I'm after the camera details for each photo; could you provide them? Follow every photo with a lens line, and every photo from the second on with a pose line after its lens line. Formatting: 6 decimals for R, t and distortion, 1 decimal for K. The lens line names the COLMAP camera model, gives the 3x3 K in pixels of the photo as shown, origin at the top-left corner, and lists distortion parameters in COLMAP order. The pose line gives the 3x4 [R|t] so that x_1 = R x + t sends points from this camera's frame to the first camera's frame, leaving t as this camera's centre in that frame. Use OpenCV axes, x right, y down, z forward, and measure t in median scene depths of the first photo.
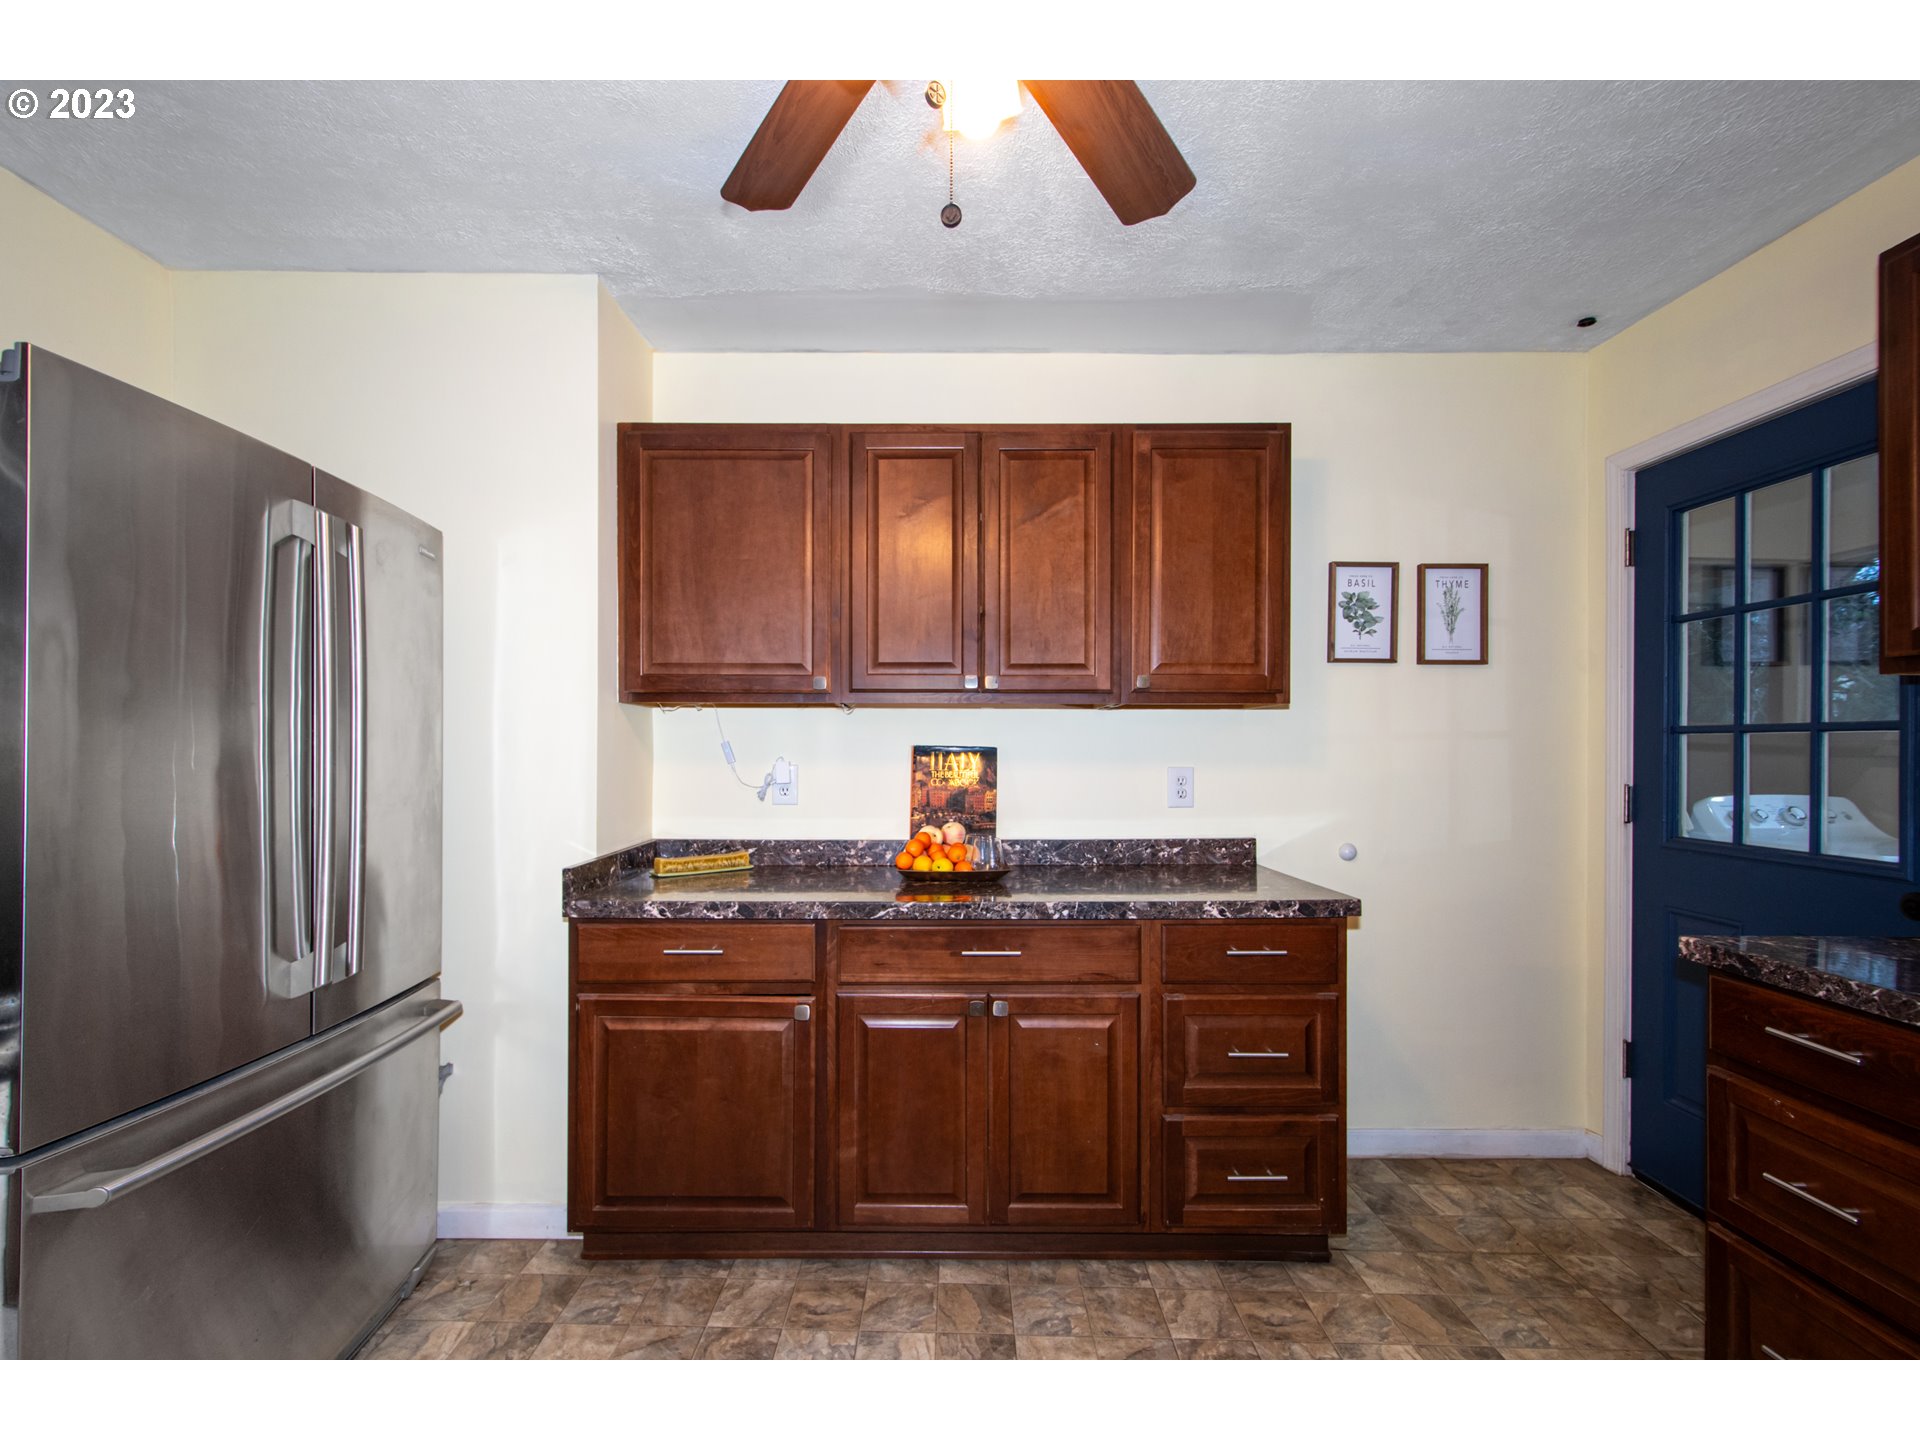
lens RADIAL K [[826.4, 0, 925.9], [0, 826.4, 756.9], [0, 0, 1]] dist [0.000494, 0.000464]
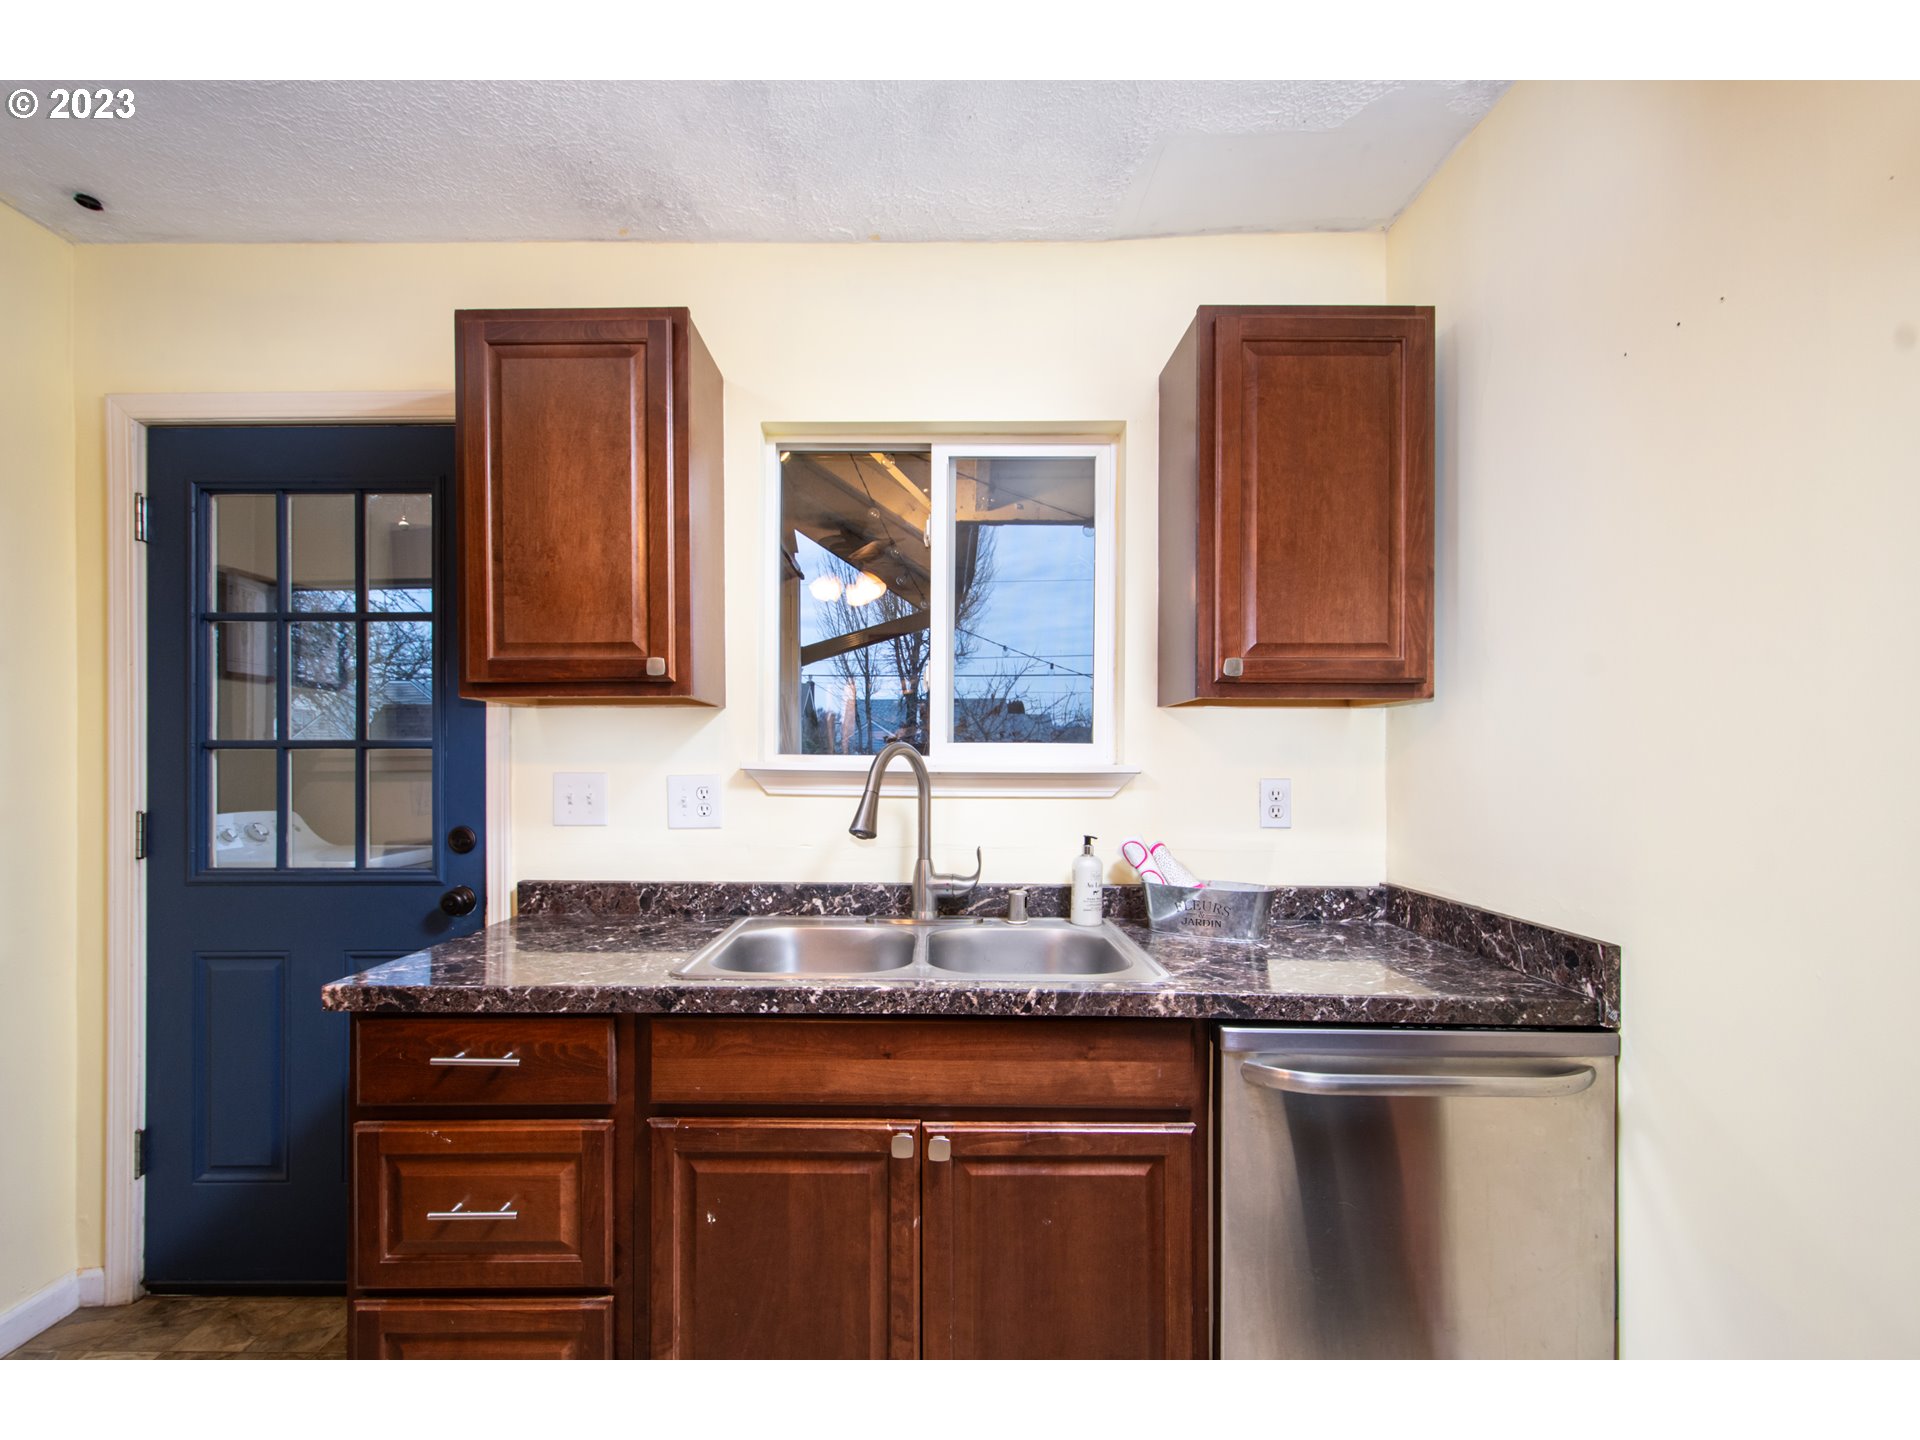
lens RADIAL K [[860.2, 0, 958.7], [0, 860.2, 760.0], [0, 0, 1]] dist [-0.002556, -0.000277]
pose [[0.000440, 0.000892, 1.000000, 0.015567], [0.015538, 0.999879, -0.000899, -0.003340], [-0.999879, 0.015538, 0.000426, 0.203296]]
